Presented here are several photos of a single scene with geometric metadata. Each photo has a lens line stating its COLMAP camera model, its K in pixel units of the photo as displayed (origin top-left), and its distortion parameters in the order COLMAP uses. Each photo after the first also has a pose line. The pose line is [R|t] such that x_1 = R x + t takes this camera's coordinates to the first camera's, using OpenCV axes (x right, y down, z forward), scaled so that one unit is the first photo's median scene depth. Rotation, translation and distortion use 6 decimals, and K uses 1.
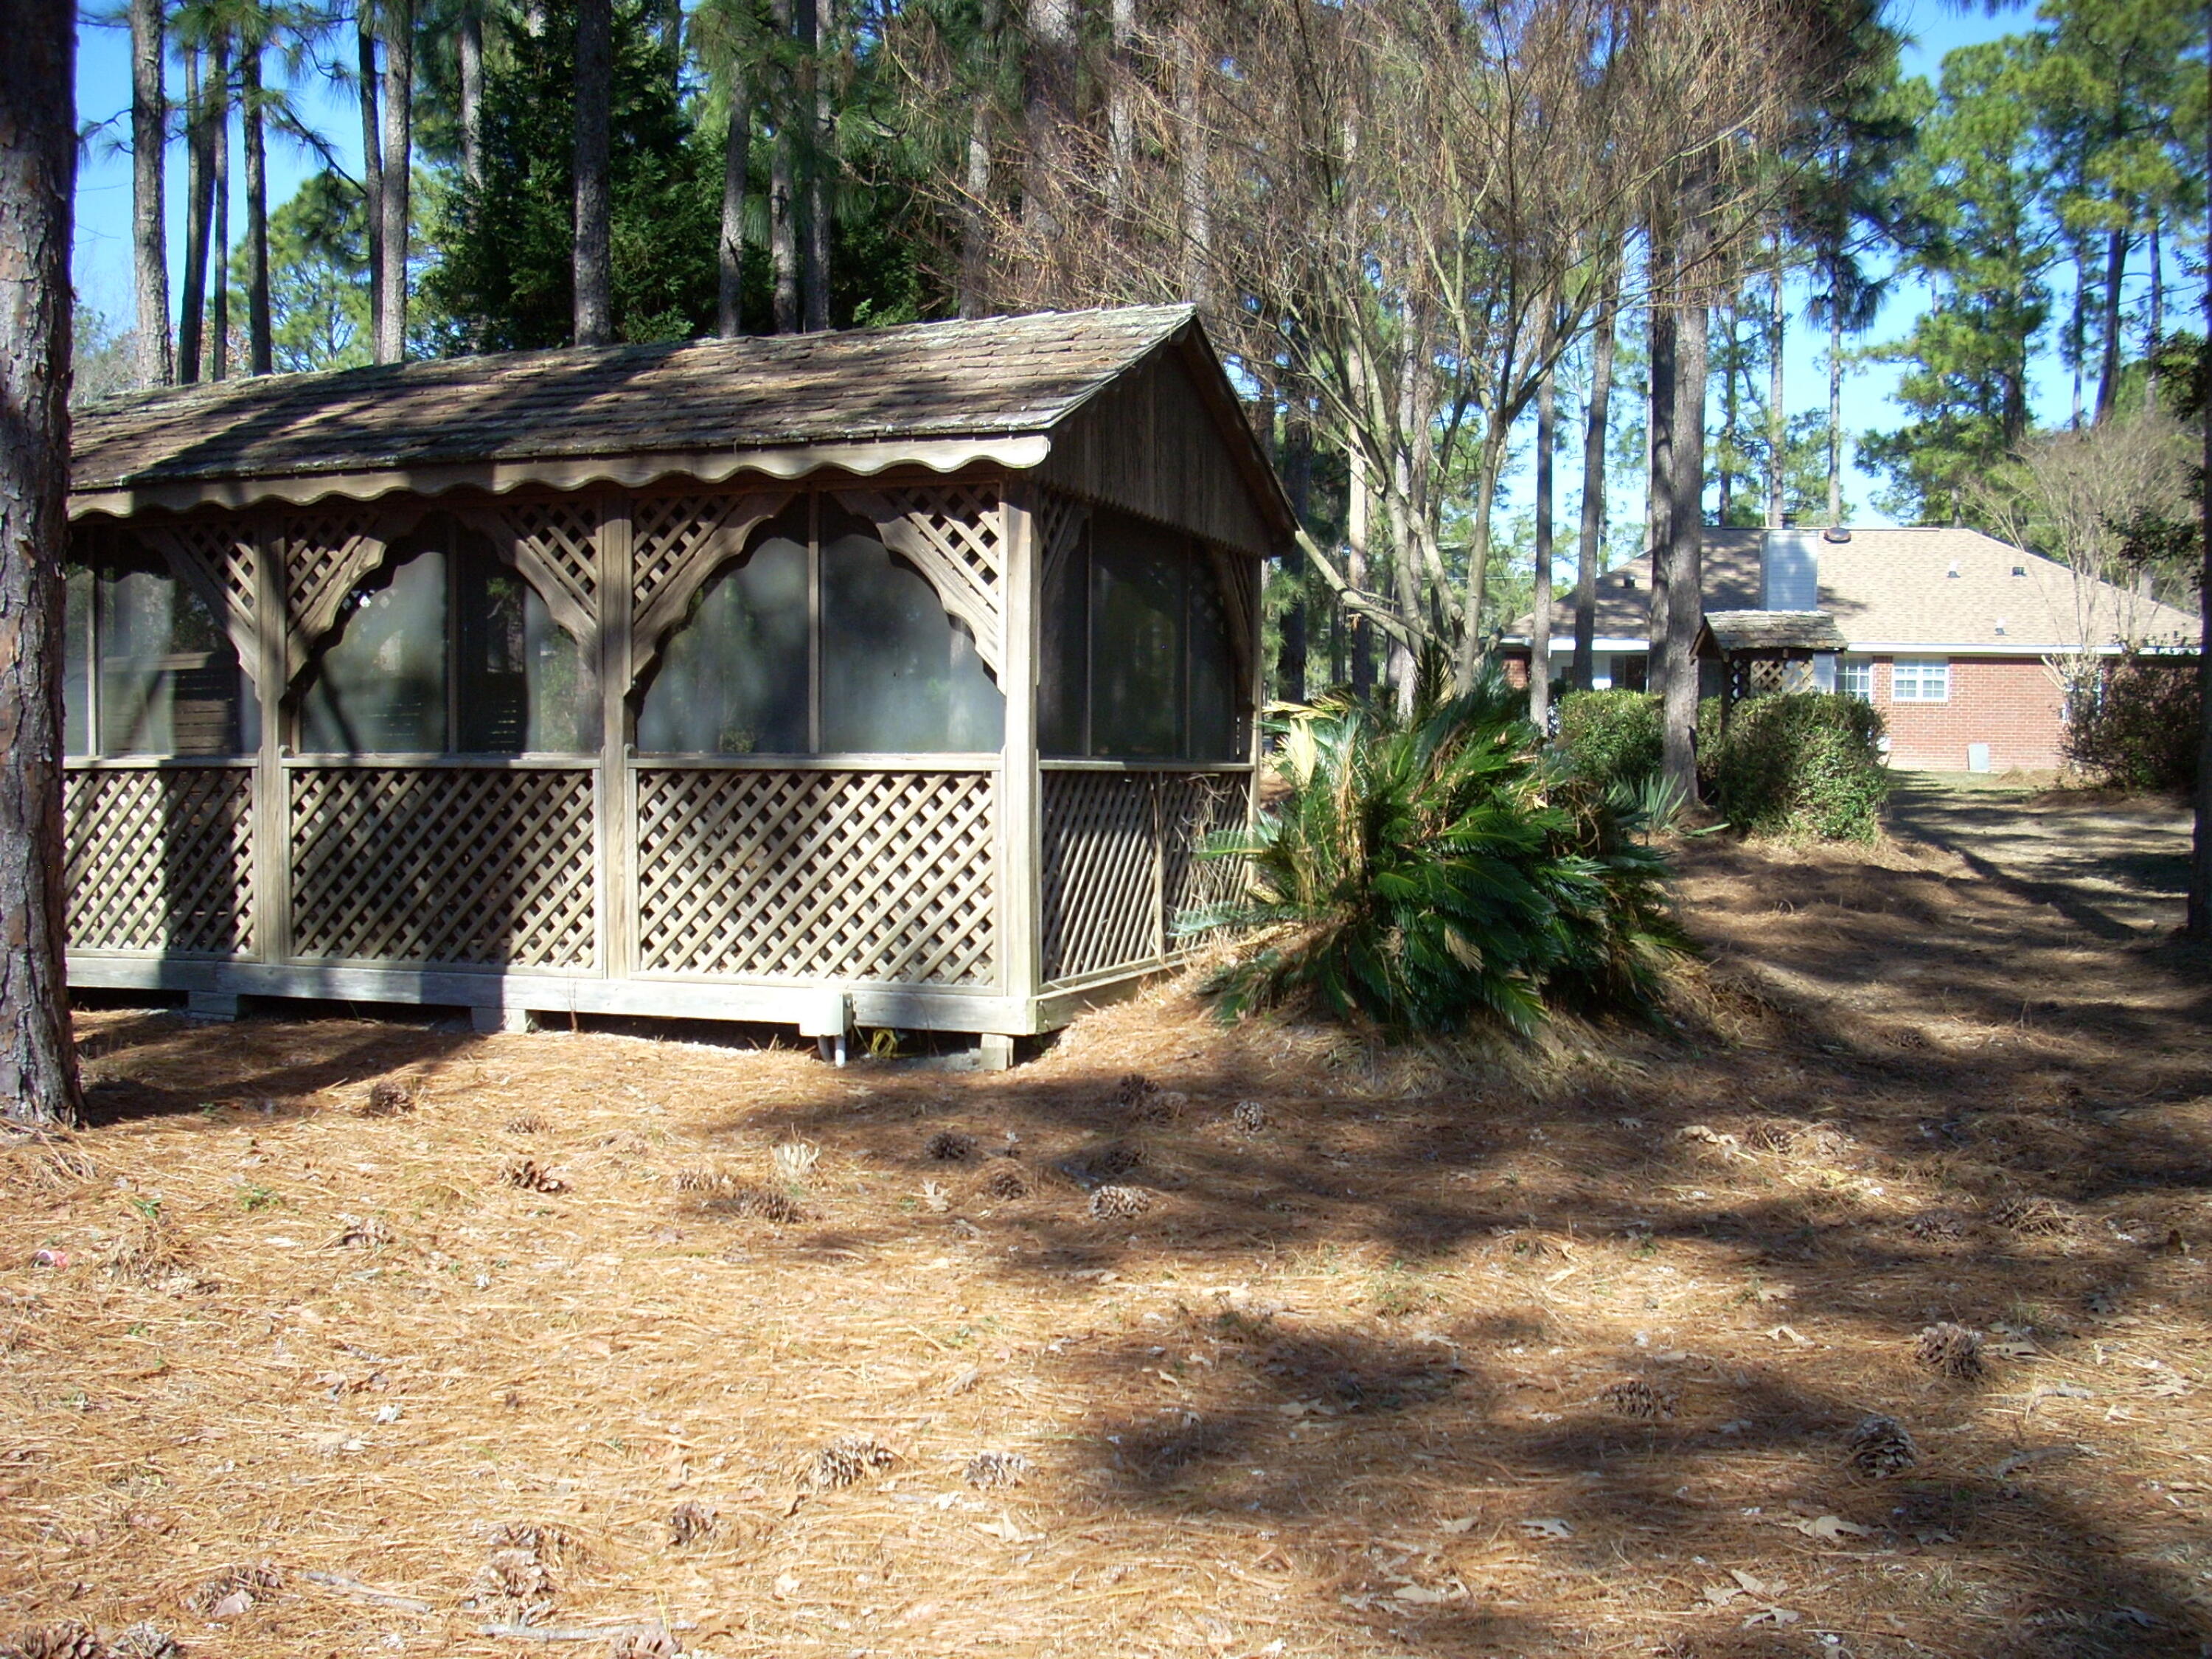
lens RADIAL K [[2326.9, 0, 1099.5], [0, 2326.9, 831.0], [0, 0, 1]] dist [-0.106443, 0.000000]
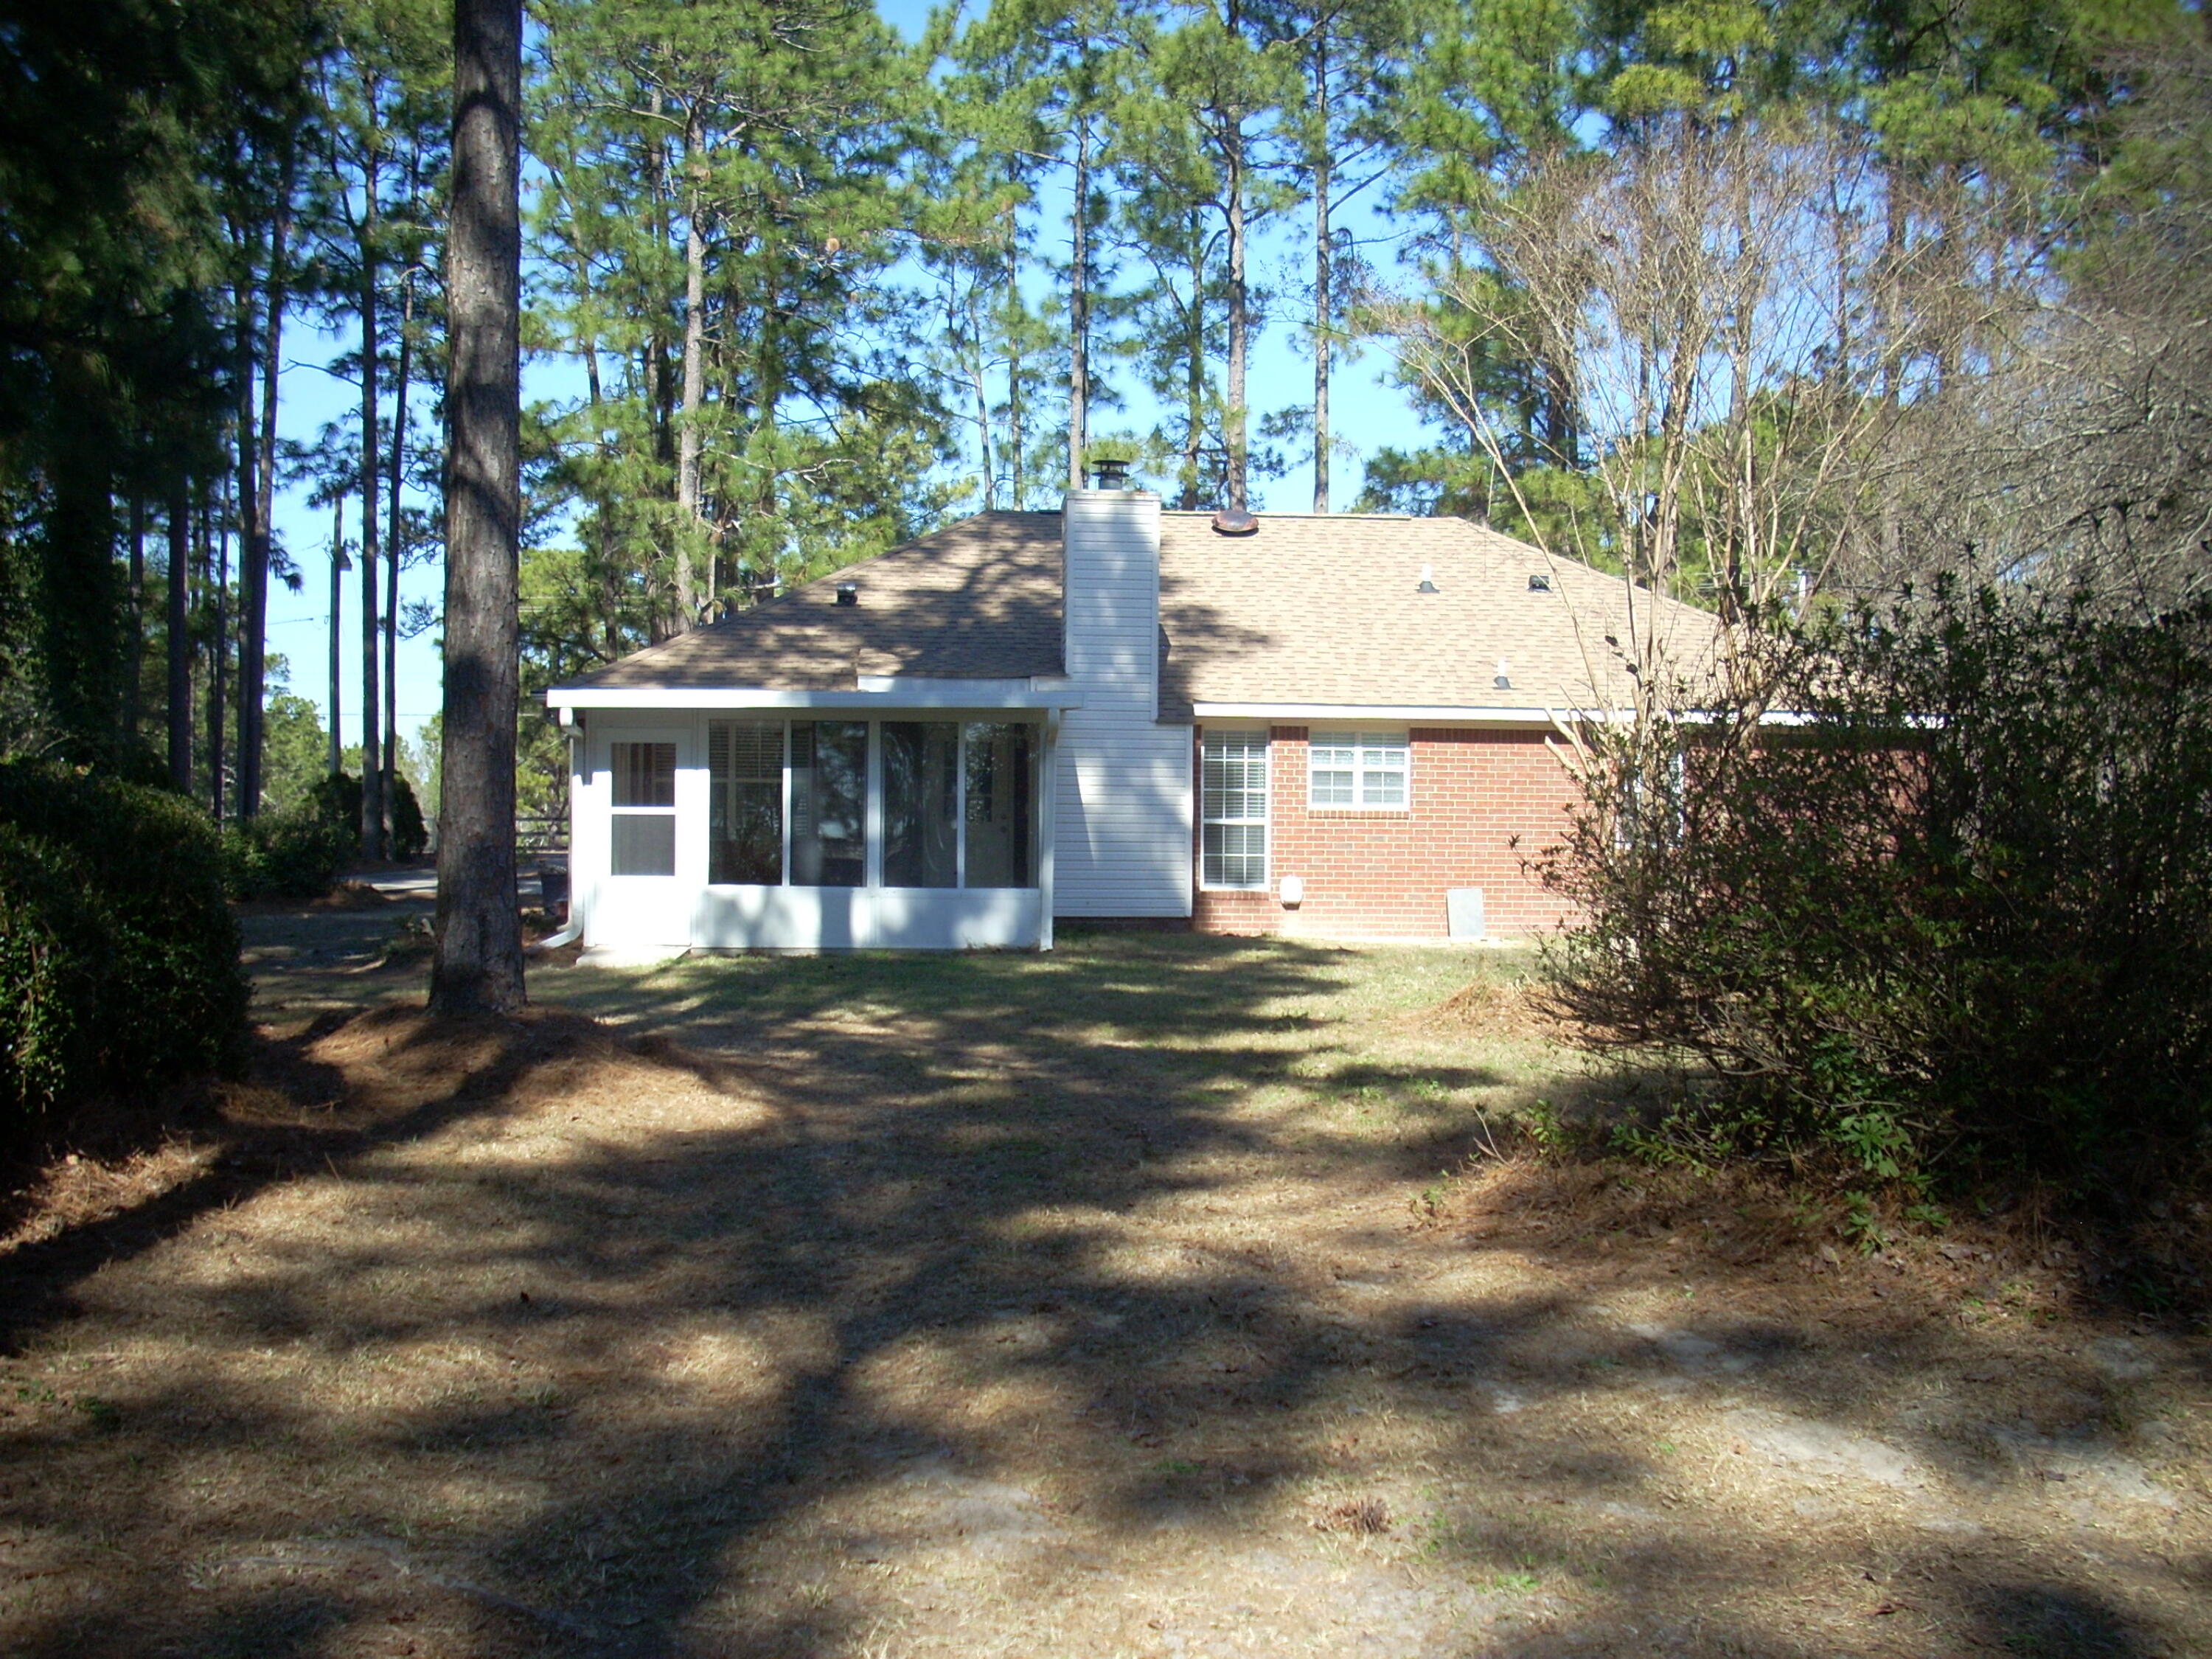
lens RADIAL K [[2326.9, 0, 1106.8], [0, 2326.9, 824.1], [0, 0, 1]] dist [-0.106443, 0.000000]
pose [[0.985197, -0.002702, 0.171406, 0.853843], [0.010494, 0.998951, -0.044572, -0.122522], [-0.171106, 0.045711, 0.984192, 1.956732]]
